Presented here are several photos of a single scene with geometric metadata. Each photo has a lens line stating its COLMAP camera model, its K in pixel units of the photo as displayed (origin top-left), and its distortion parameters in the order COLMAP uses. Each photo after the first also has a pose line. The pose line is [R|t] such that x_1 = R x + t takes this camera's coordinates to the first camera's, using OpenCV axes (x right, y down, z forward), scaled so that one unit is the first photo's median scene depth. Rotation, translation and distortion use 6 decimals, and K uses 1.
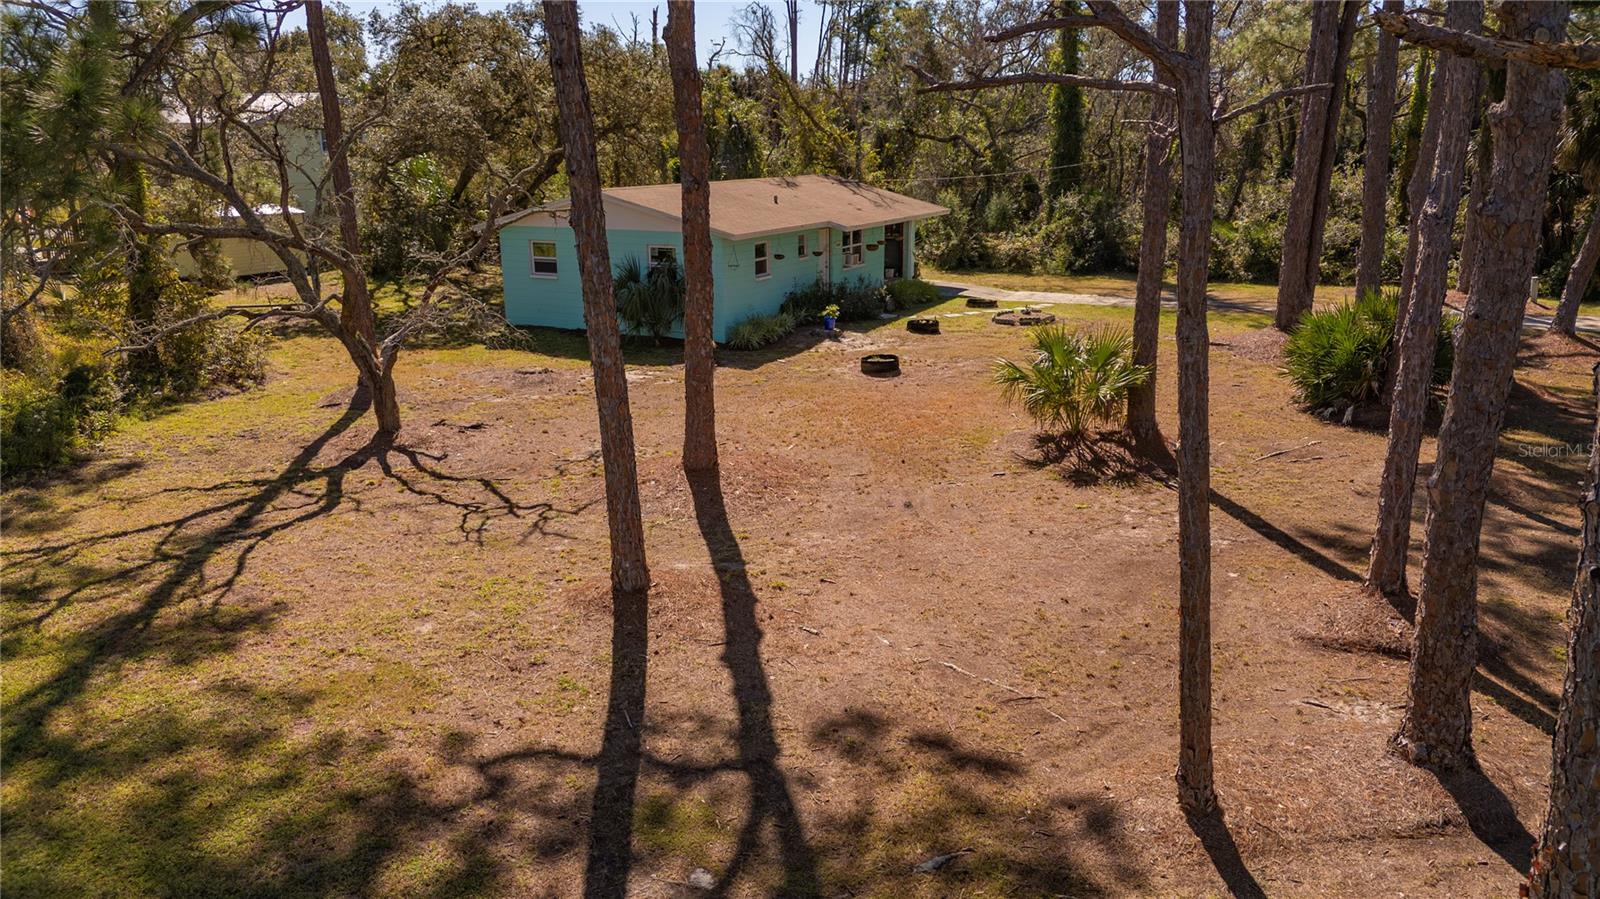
lens RADIAL K [[1174.6, 0, 800.0], [0, 1174.6, 449.5], [0, 0, 1]] dist [0.077986, -0.069645]
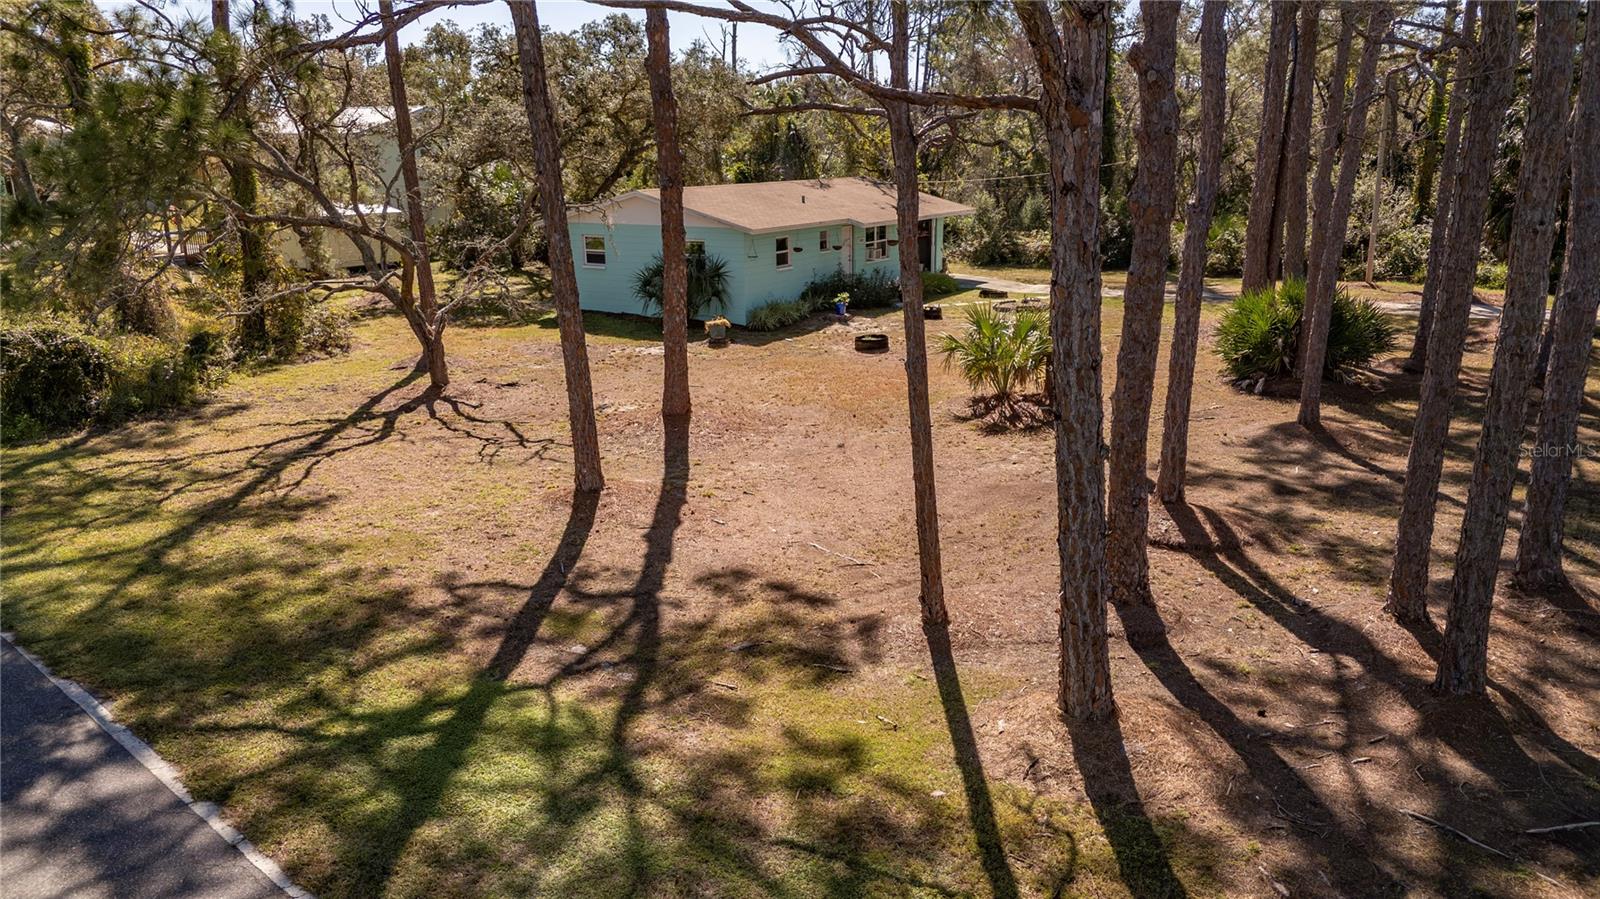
lens RADIAL K [[1172.1, 0, 800.0], [0, 1172.1, 449.5], [0, 0, 1]] dist [0.087679, -0.110202]
pose [[0.996181, 0.017957, -0.085445, 0.135412], [-0.018224, 0.999831, -0.002350, 0.048263], [0.085388, 0.003898, 0.996340, -0.191368]]
